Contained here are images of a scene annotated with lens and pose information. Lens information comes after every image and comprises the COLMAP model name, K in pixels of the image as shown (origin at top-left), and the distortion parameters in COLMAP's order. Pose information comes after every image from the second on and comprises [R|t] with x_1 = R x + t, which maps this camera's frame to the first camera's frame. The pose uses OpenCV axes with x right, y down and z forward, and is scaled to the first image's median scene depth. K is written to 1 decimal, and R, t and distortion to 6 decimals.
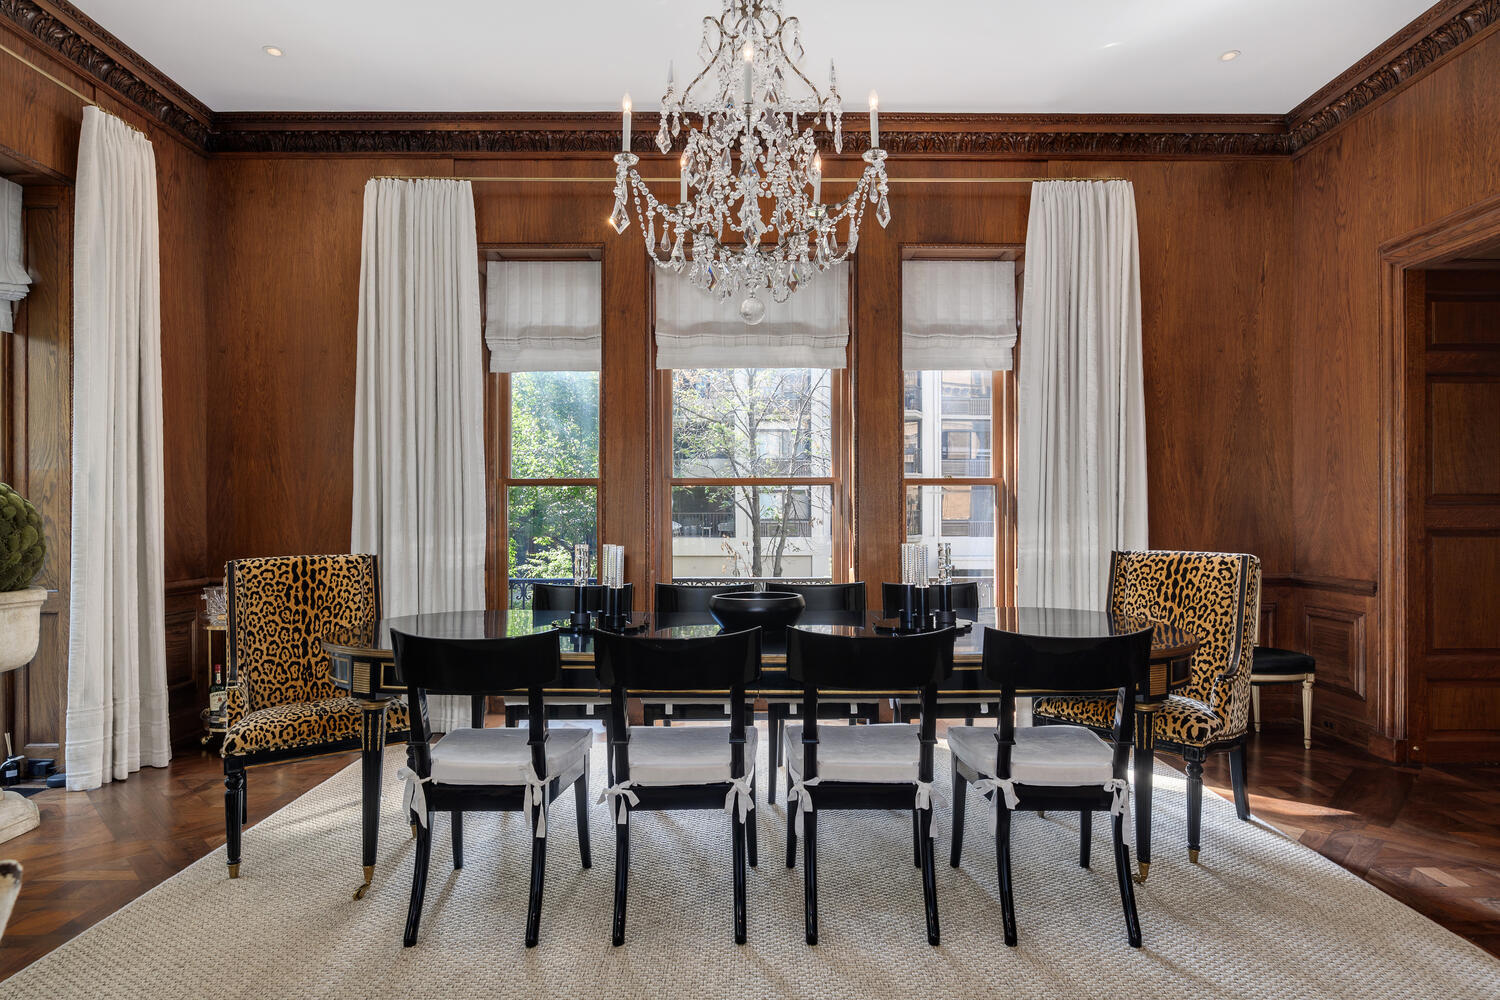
lens RADIAL K [[840.3, 0, 750.0], [0, 840.3, 500.0], [0, 0, 1]] dist [0.004153, 0.000543]
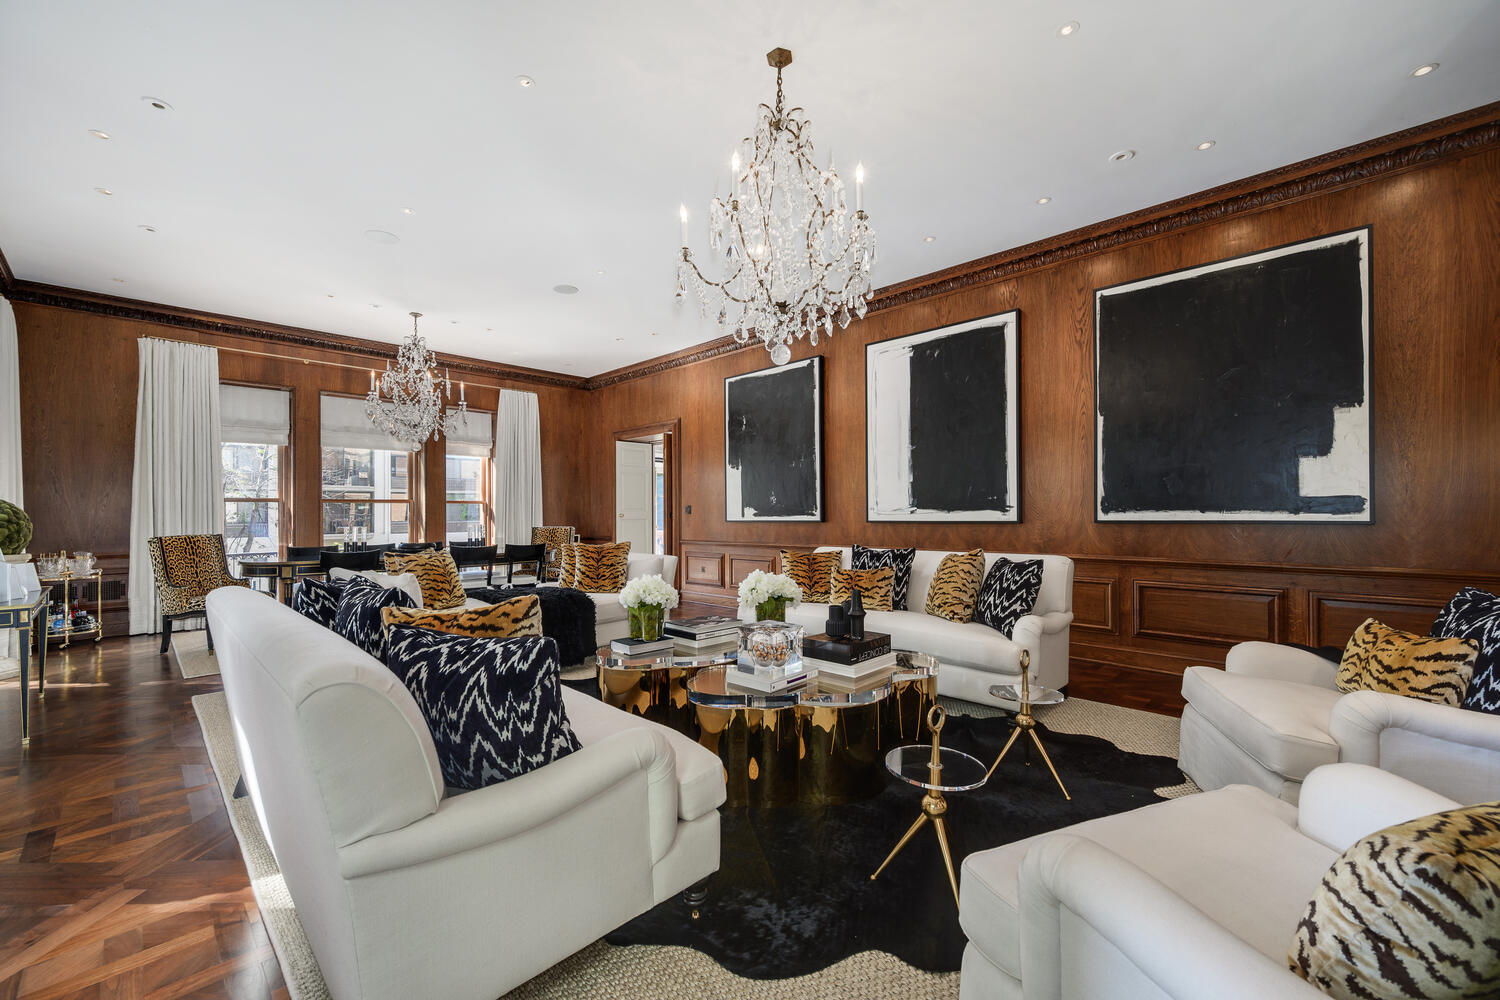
lens RADIAL K [[609.1, 0, 758.2], [0, 609.1, 509.4], [0, 0, 1]] dist [0.000219, -0.000041]
pose [[0.698917, 0.003515, 0.715195, -0.452989], [-0.008091, 0.999963, 0.002991, -0.014512], [-0.715157, -0.007877, 0.698919, -0.888104]]
